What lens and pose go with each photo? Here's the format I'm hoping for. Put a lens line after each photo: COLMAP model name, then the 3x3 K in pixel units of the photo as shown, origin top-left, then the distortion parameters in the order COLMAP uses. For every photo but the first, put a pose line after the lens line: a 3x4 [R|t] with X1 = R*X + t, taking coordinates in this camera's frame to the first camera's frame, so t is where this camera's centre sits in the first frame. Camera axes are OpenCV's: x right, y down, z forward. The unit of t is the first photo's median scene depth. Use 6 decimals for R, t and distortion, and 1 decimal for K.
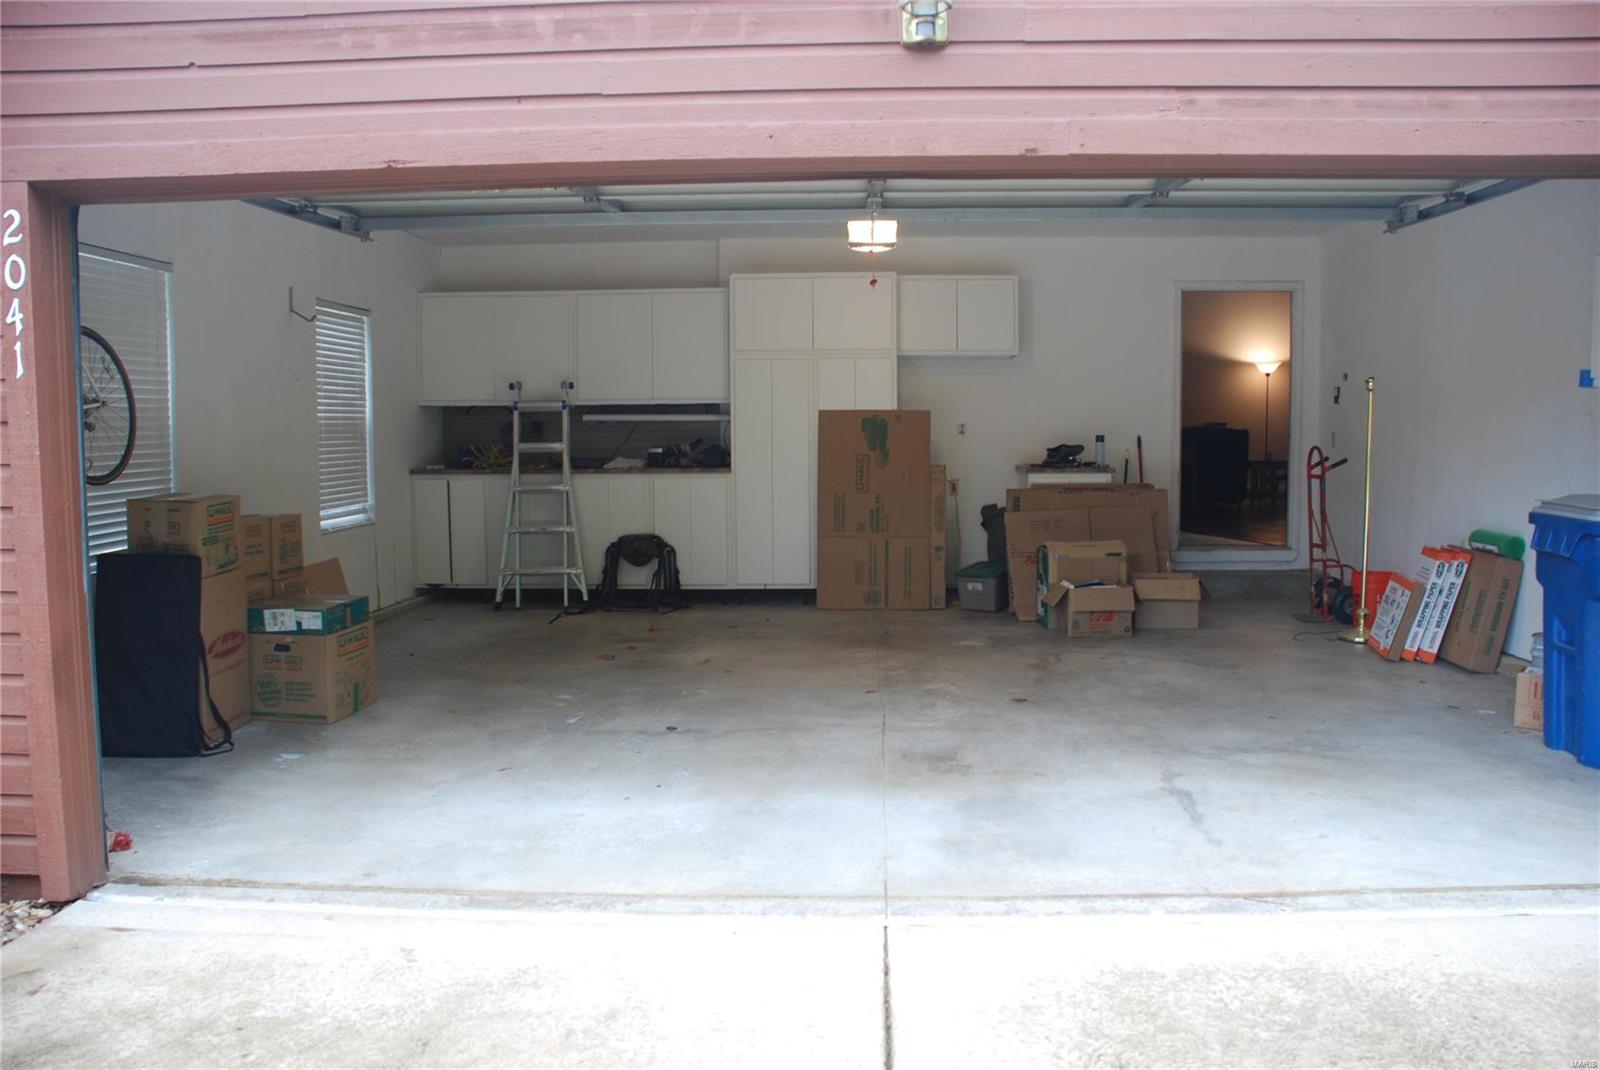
lens RADIAL K [[1278.5, 0, 798.2], [0, 1278.5, 529.6], [0, 0, 1]] dist [-0.163676, 0.131494]
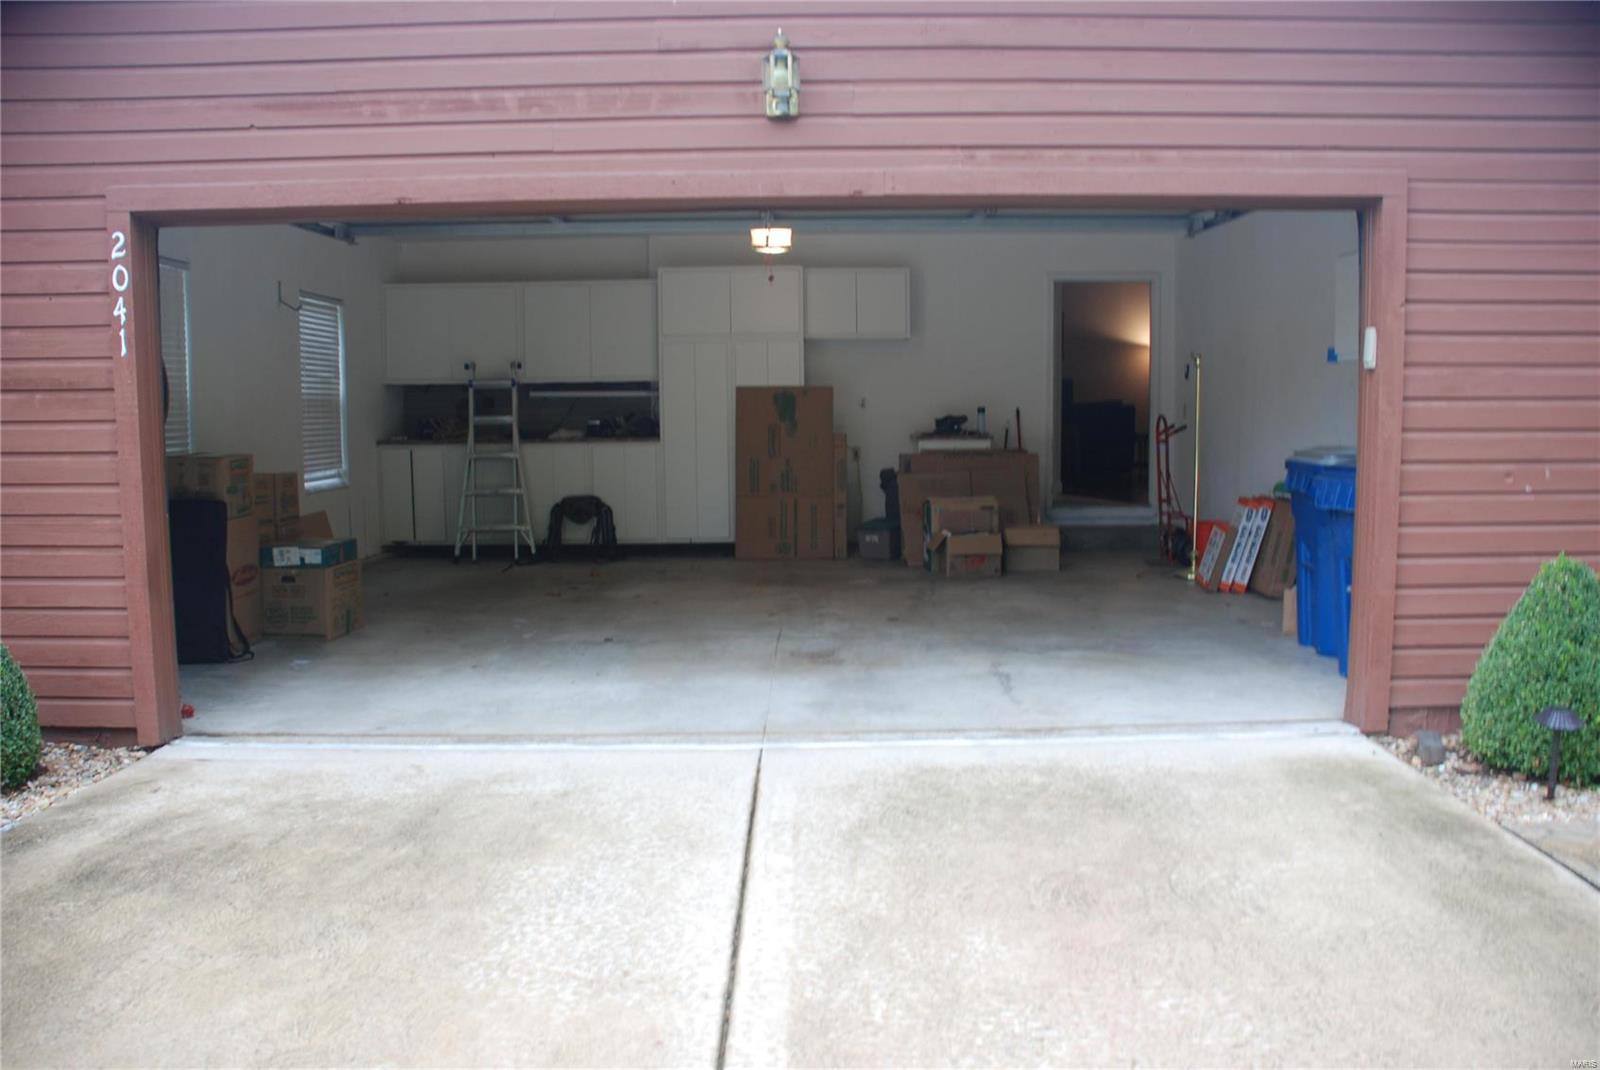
lens RADIAL K [[1278.5, 0, 798.2], [0, 1278.5, 529.6], [0, 0, 1]] dist [-0.163676, 0.131494]
pose [[0.998881, -0.007410, 0.046701, 0.027080], [0.006828, 0.999897, 0.012610, 0.033000], [-0.046789, -0.012277, 0.998829, -0.234834]]
